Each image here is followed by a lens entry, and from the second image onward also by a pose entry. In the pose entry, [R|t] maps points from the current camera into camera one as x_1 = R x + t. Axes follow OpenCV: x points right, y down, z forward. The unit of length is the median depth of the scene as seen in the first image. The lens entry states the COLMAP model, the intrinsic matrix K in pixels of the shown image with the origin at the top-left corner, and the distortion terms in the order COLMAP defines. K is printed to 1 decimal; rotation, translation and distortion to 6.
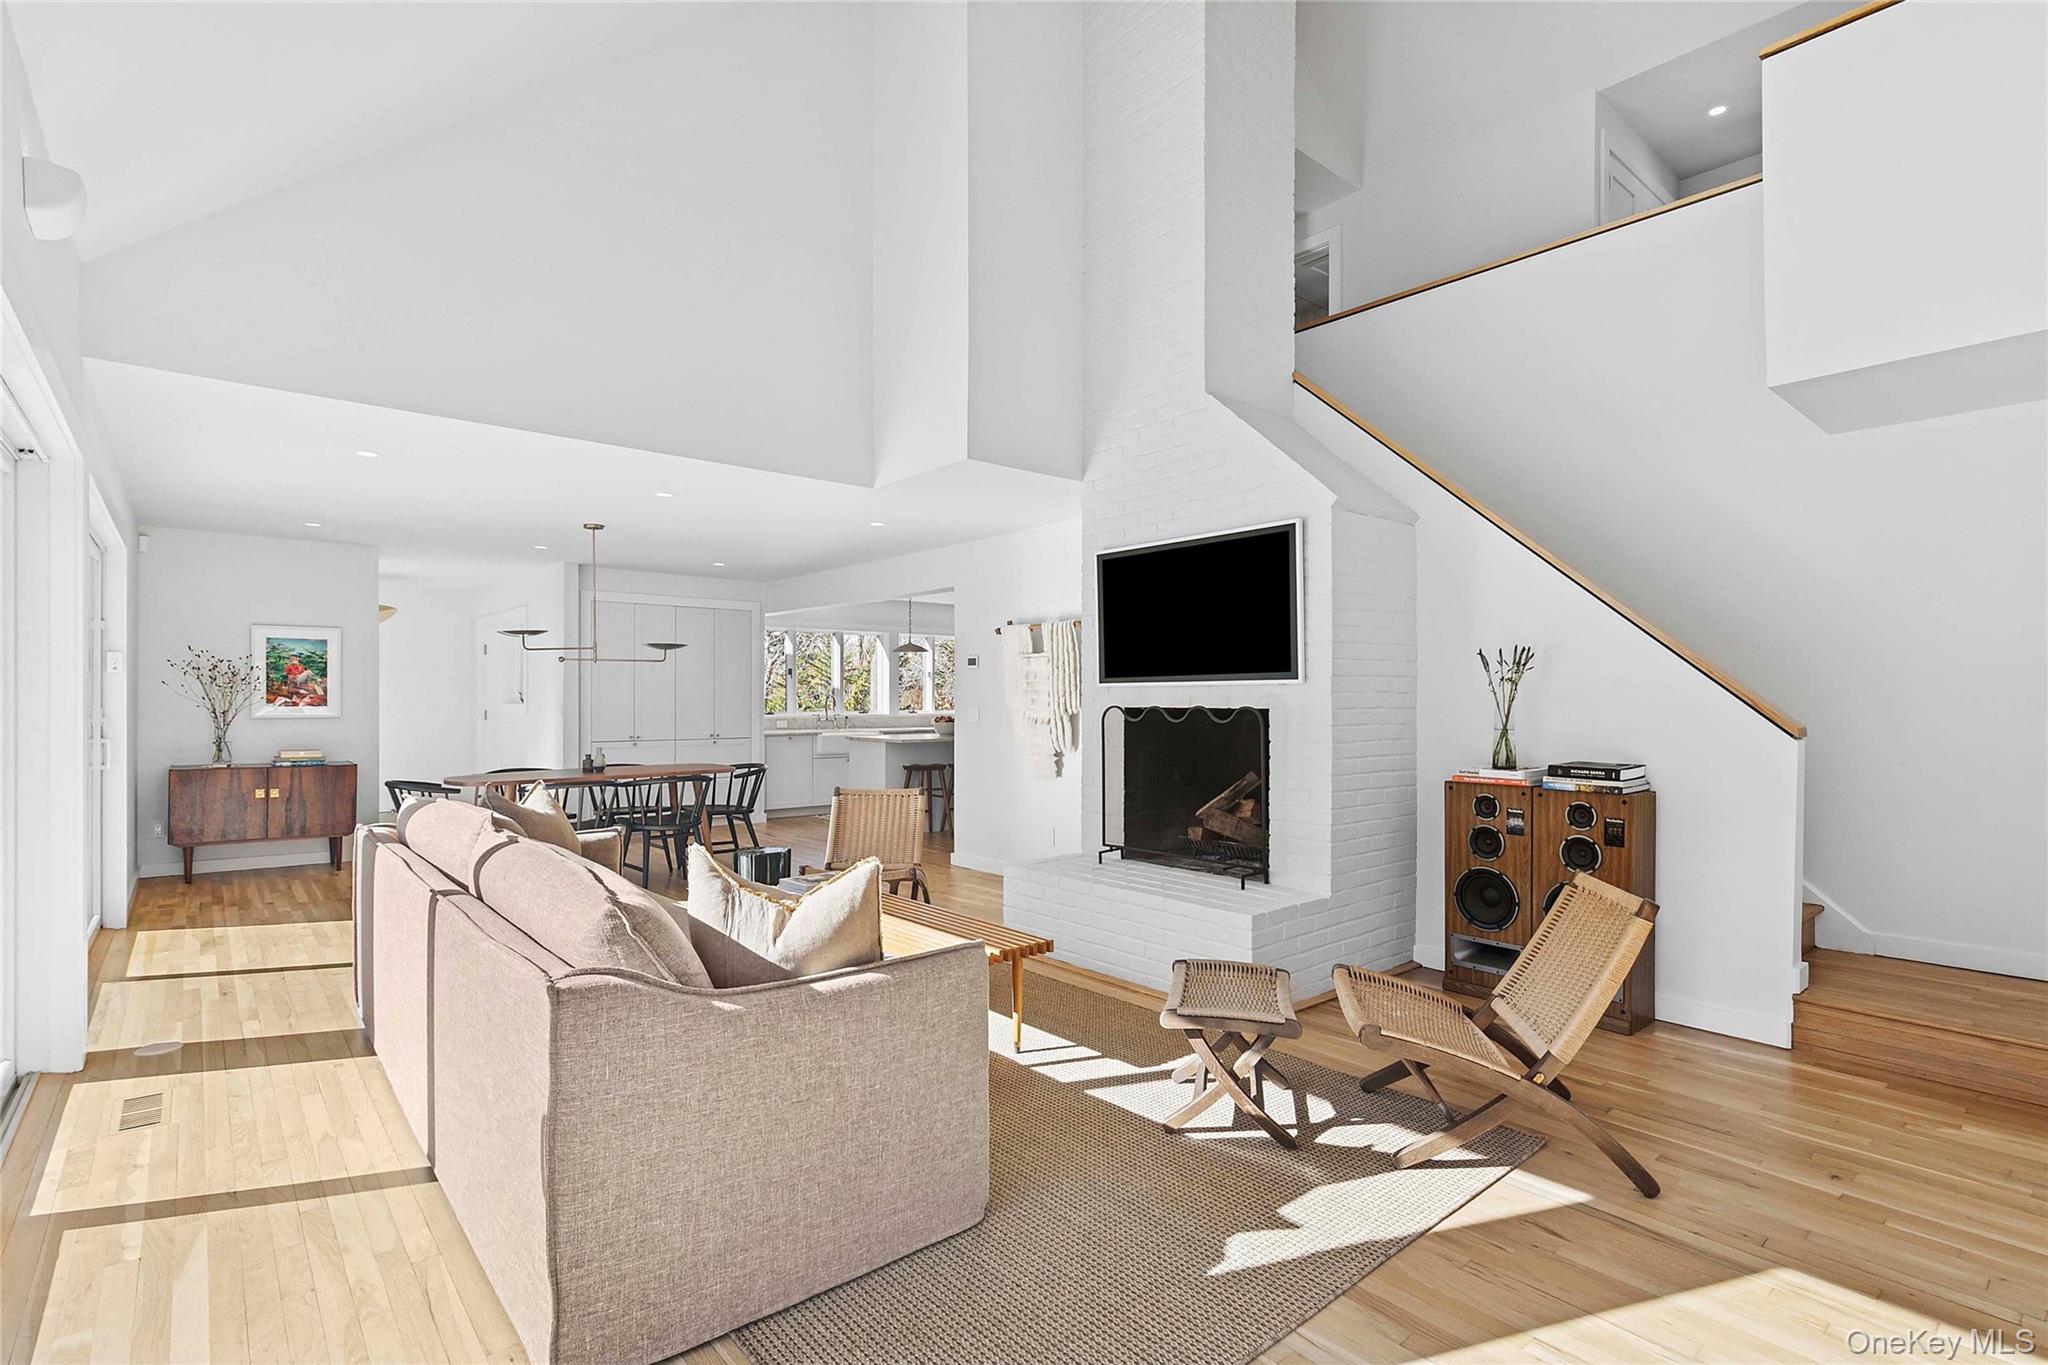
lens RADIAL K [[973.2, 0, 1024.0], [0, 973.2, 682.5], [0, 0, 1]] dist [0.000832, 0.000435]
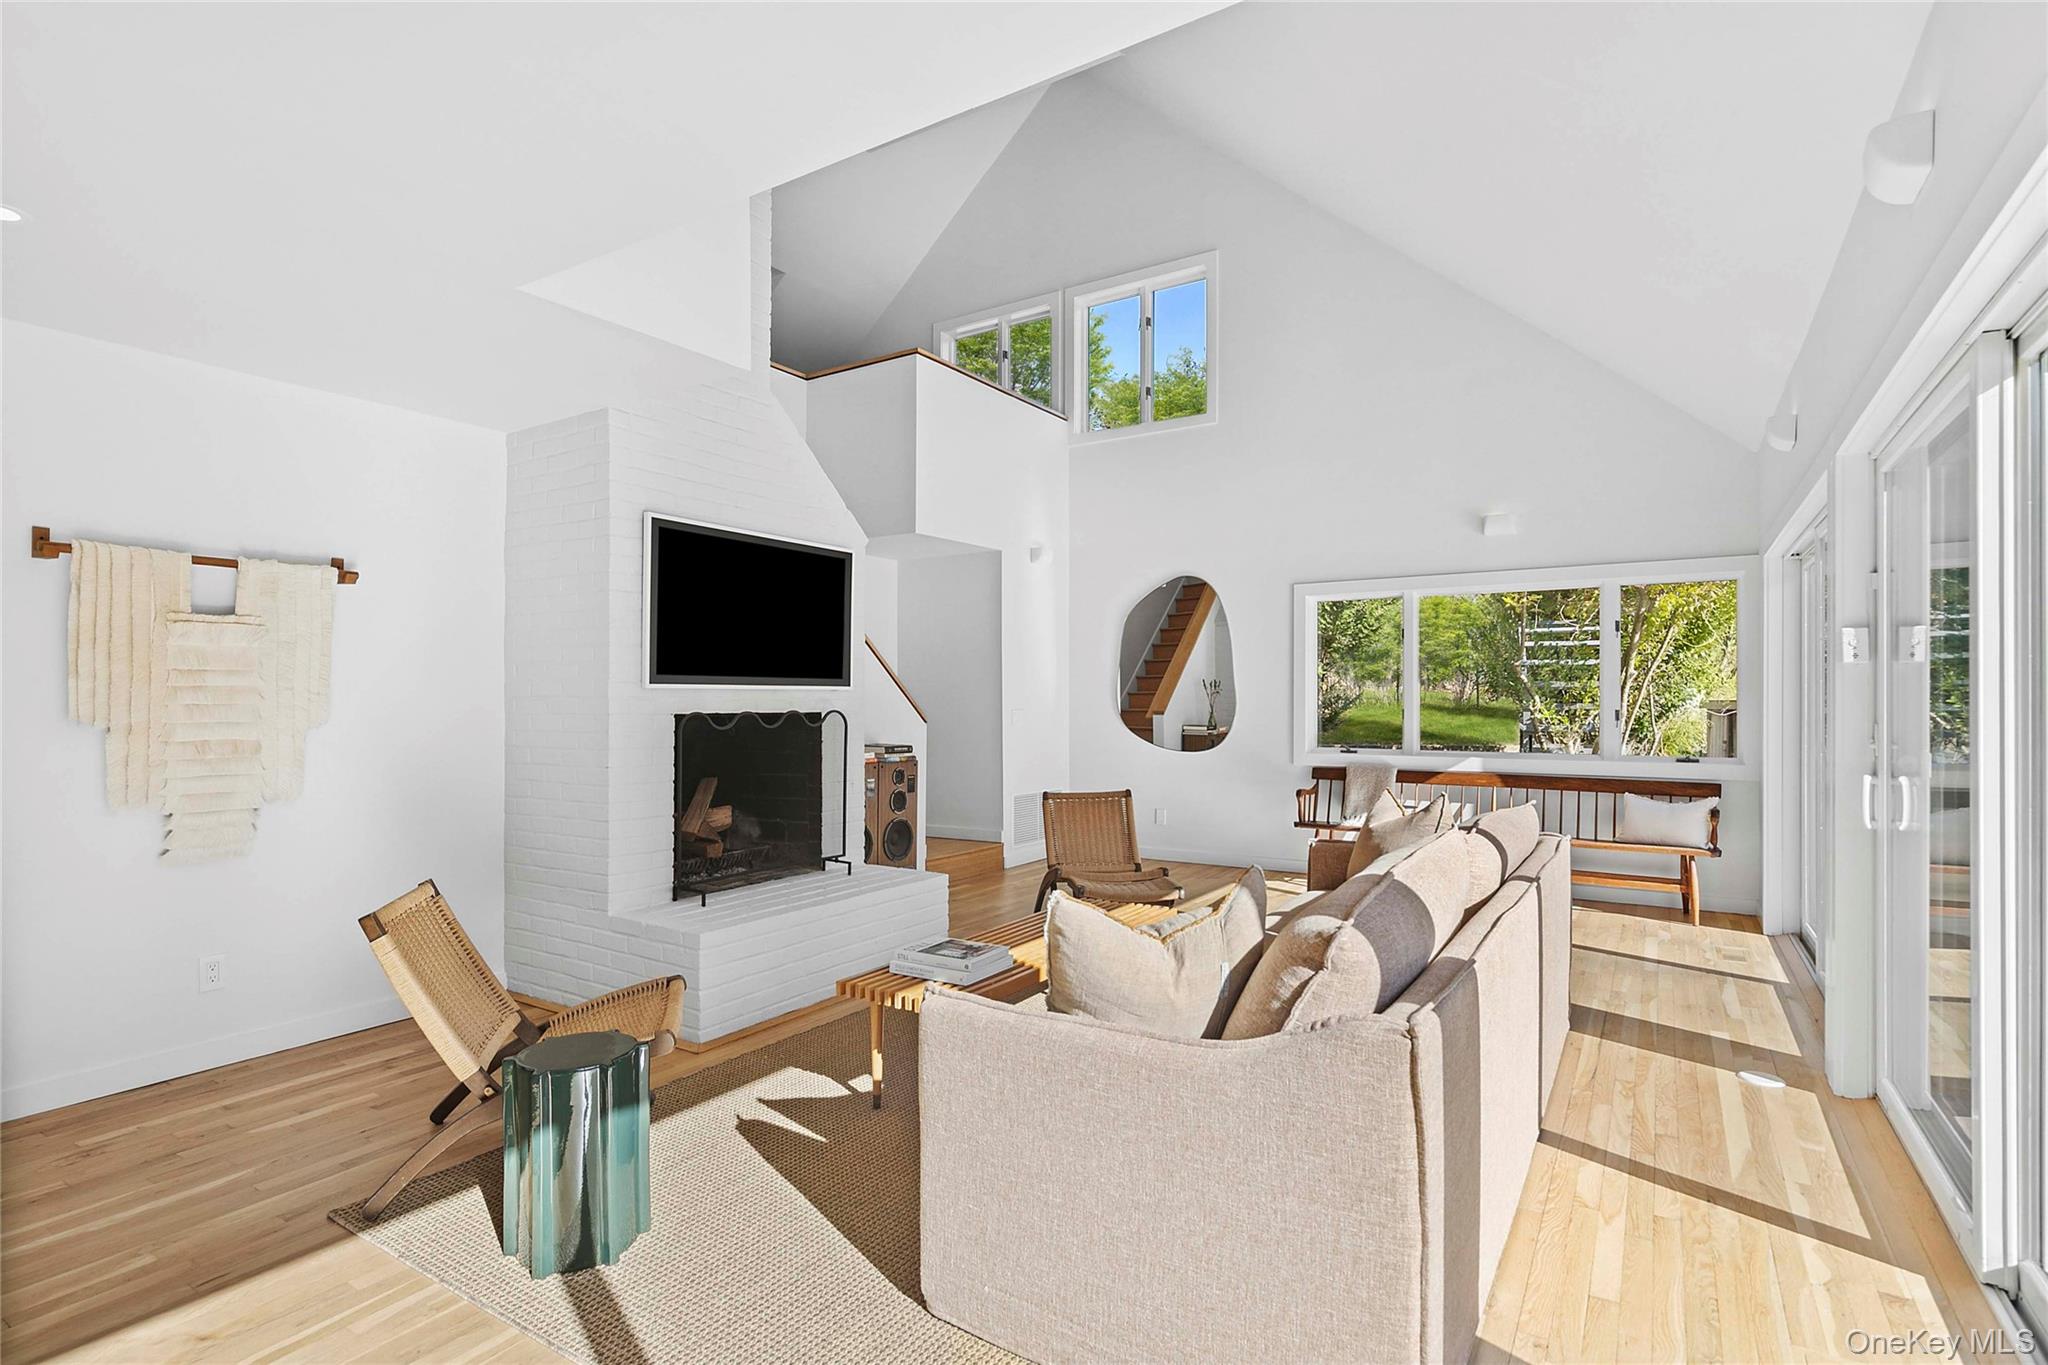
lens RADIAL K [[991.2, 0, 1024.0], [0, 991.2, 682.5], [0, 0, 1]] dist [0.003460, 0.000223]
pose [[-0.289212, 0.017038, 0.957114, -0.921663], [-0.015479, 0.999628, -0.022473, 0.015702], [-0.957140, -0.021315, -0.288840, 1.145499]]
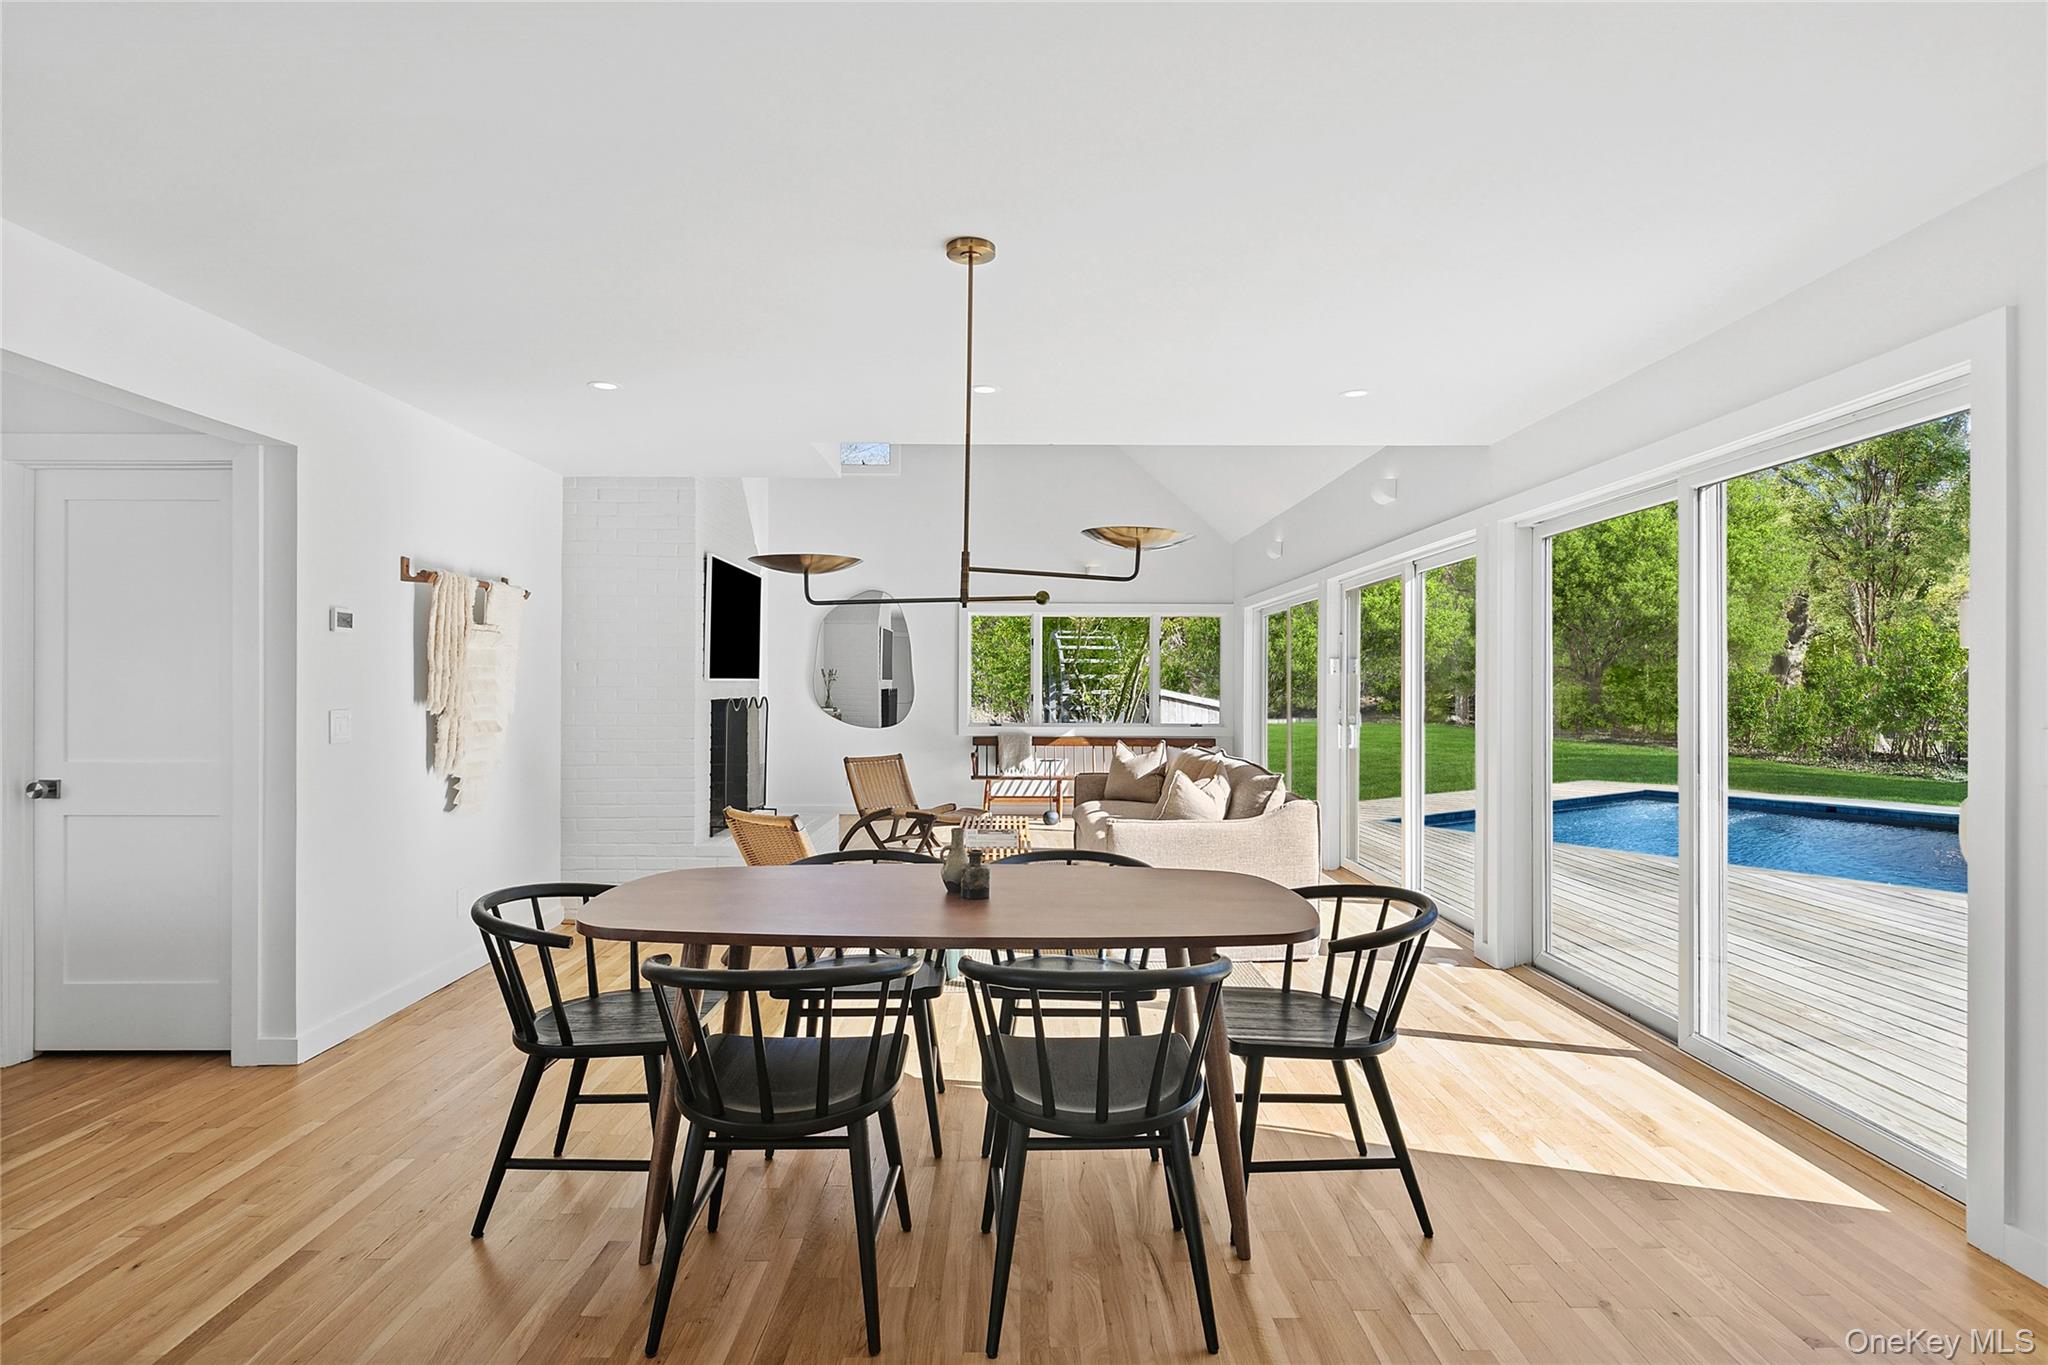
lens RADIAL K [[1076.8, 0, 1024.0], [0, 1076.8, 682.5], [0, 0, 1]] dist [-0.001428, -0.000064]
pose [[-0.766459, -0.003840, 0.642282, -1.142861], [-0.015160, 0.999812, -0.012113, 0.017145], [-0.642115, -0.019021, -0.766372, 2.047182]]
